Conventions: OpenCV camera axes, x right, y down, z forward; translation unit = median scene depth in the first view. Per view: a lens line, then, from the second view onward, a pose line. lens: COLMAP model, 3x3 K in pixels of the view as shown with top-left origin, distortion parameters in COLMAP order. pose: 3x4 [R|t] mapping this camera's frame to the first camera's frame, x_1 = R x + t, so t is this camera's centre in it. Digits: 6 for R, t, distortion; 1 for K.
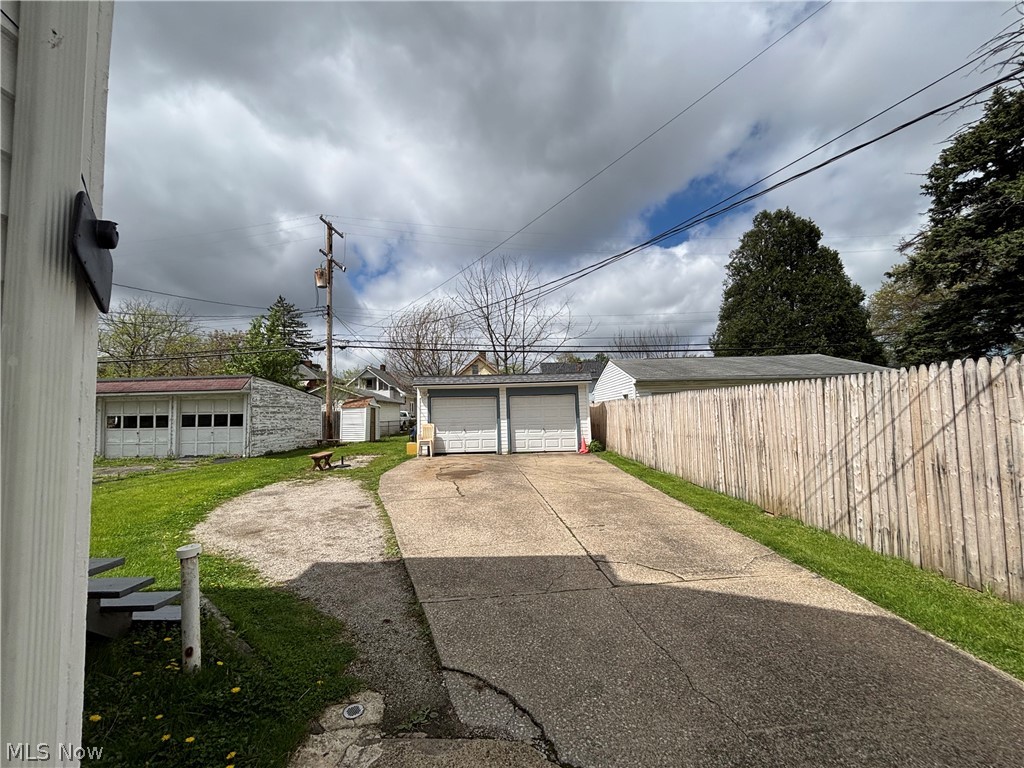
lens RADIAL K [[418.0, 0, 518.8], [0, 418.0, 383.6], [0, 0, 1]] dist [-0.000322, -0.002027]
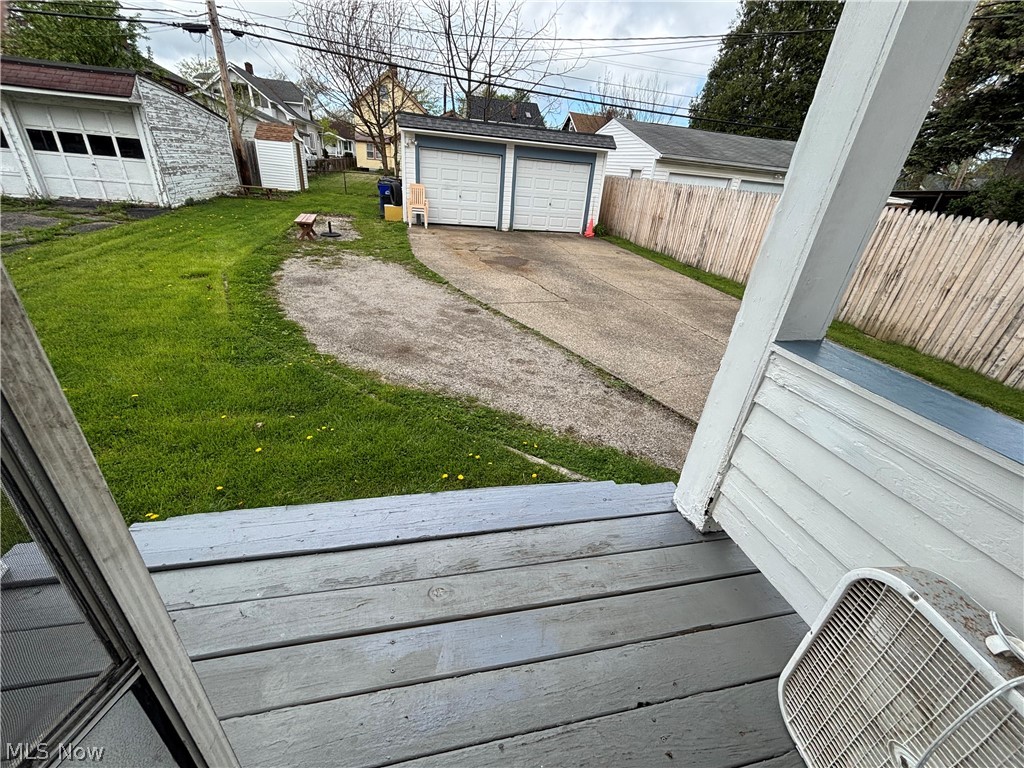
lens RADIAL K [[418.0, 0, 515.1], [0, 418.0, 383.5], [0, 0, 1]] dist [-0.000322, -0.002027]
pose [[0.965338, -0.016489, 0.260482, -0.221371], [-0.124555, 0.847927, 0.515273, -0.013981], [-0.229367, -0.529857, 0.816482, 0.084675]]
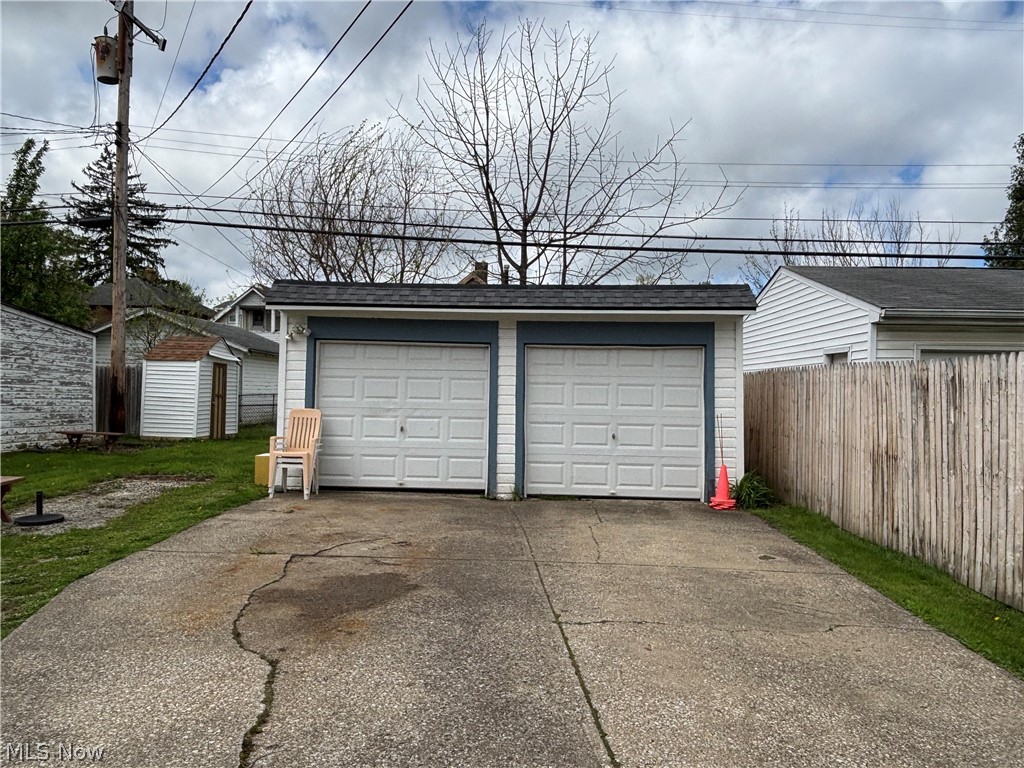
lens RADIAL K [[717.5, 0, 508.4], [0, 717.5, 385.9], [0, 0, 1]] dist [0.006699, -0.008663]
pose [[0.997533, 0.044914, -0.053951, -0.001367], [-0.041115, 0.996729, 0.069579, 0.020747], [0.056900, -0.067189, 0.996116, 0.322099]]
